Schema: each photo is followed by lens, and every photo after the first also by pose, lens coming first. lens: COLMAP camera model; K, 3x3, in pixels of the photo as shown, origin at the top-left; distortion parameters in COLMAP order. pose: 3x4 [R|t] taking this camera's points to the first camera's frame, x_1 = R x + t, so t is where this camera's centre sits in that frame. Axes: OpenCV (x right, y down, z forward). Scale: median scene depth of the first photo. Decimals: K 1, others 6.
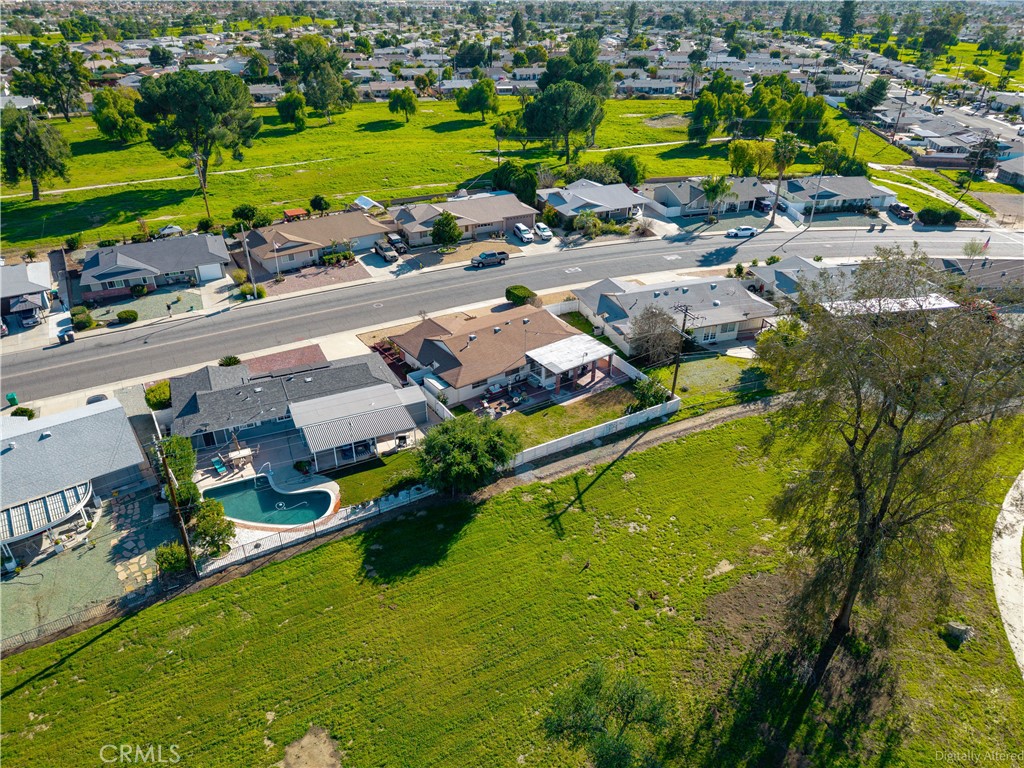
lens RADIAL K [[697.7, 0, 507.3], [0, 697.7, 383.5], [0, 0, 1]] dist [0.020132, -0.003840]
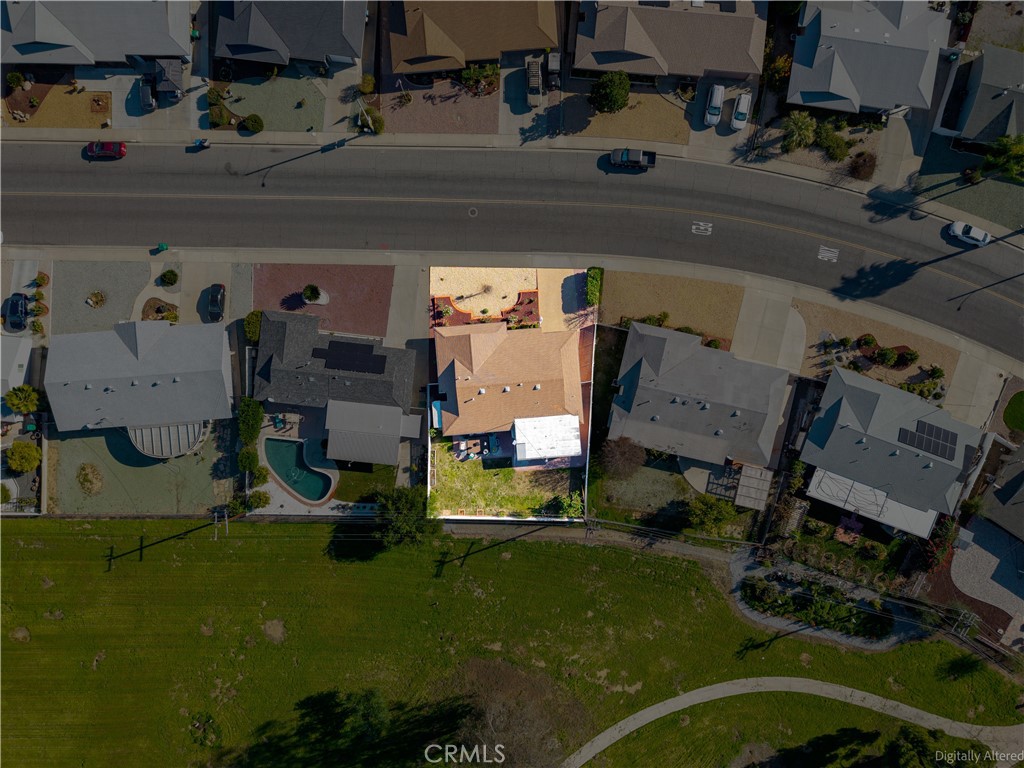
lens RADIAL K [[697.7, 0, 507.3], [0, 697.7, 383.5], [0, 0, 1]] dist [0.020132, -0.003840]
pose [[0.853695, 0.520727, 0.006909, -0.023204], [-0.252434, 0.402170, 0.880078, -0.981474], [0.455501, -0.753062, 0.474780, 0.391052]]
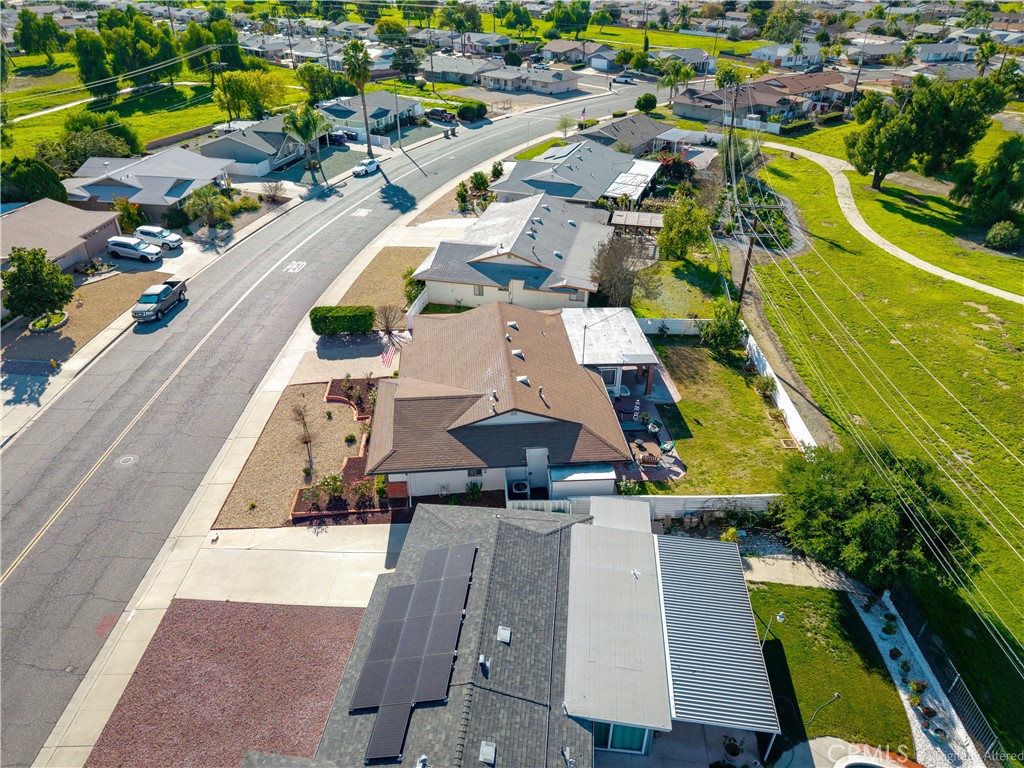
lens RADIAL K [[697.6, 0, 515.5], [0, 697.6, 383.4], [0, 0, 1]] dist [0.001923, -0.000660]
pose [[0.512435, -0.452430, 0.729875, -0.392176], [0.419651, 0.873483, 0.246818, -0.174297], [-0.749202, 0.179815, 0.637466, 0.557164]]
